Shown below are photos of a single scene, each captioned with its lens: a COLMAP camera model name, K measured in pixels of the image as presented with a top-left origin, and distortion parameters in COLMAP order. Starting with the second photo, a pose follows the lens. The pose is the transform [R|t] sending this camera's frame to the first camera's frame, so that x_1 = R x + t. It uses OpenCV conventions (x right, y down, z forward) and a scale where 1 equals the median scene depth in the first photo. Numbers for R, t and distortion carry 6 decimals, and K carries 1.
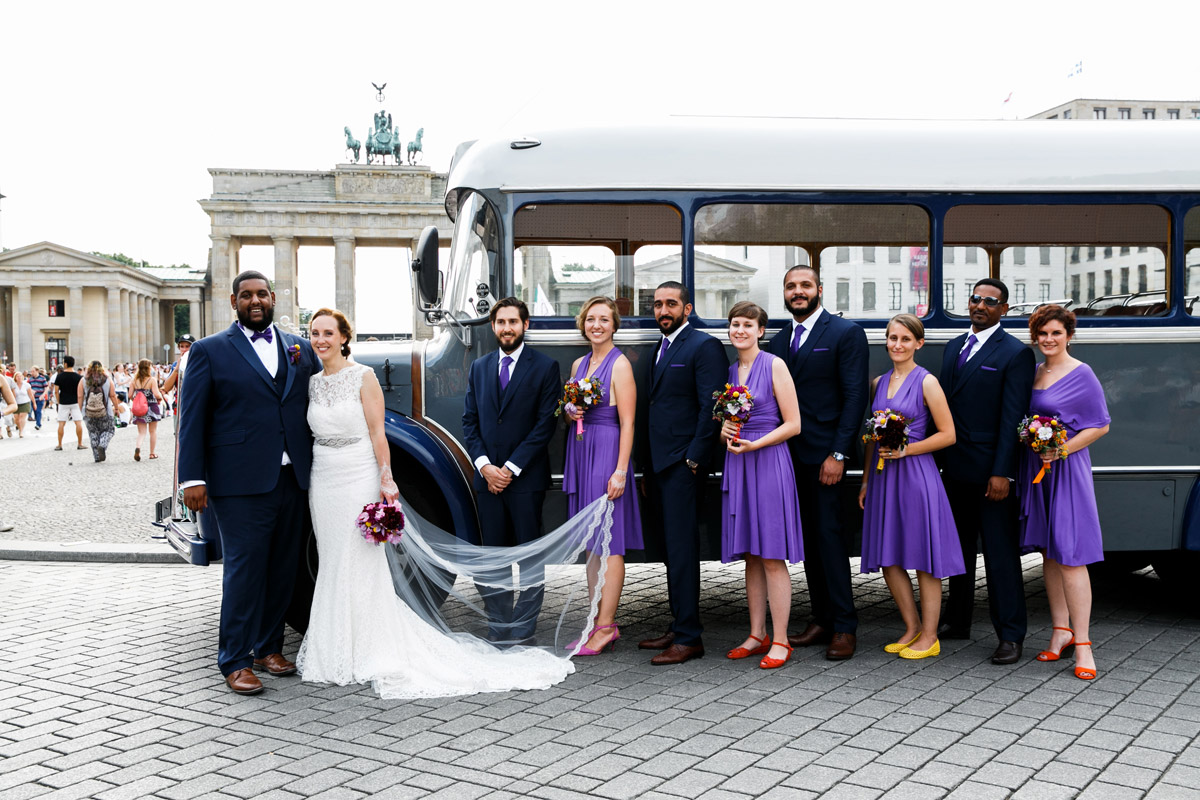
lens RADIAL K [[1301.6, 0, 600.0], [0, 1301.6, 400.0], [0, 0, 1]] dist [0.052667, -0.001568]
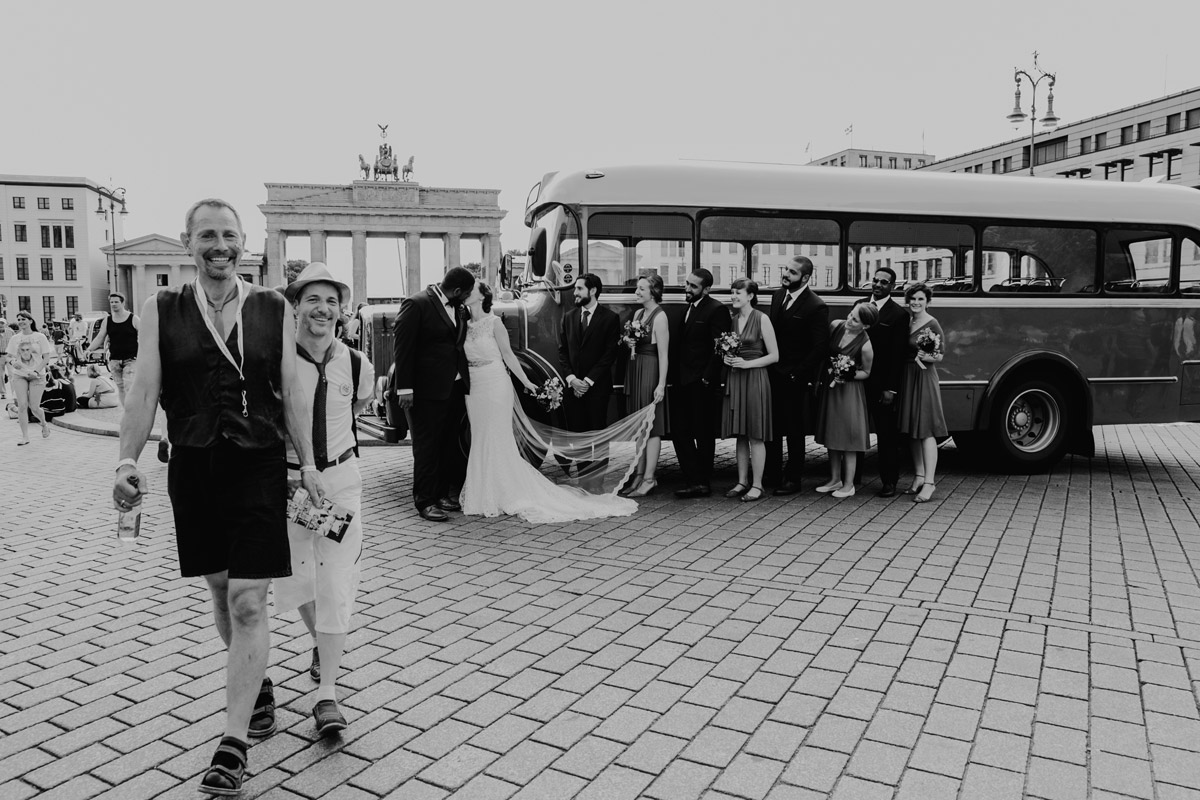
lens RADIAL K [[890.0, 0, 600.0], [0, 890.0, 400.0], [0, 0, 1]] dist [-0.076249, 0.000823]
pose [[0.995689, -0.001499, 0.092741, -0.152307], [-0.004248, 0.998083, 0.061740, 0.007919], [-0.092655, -0.061868, 0.993774, -0.078392]]
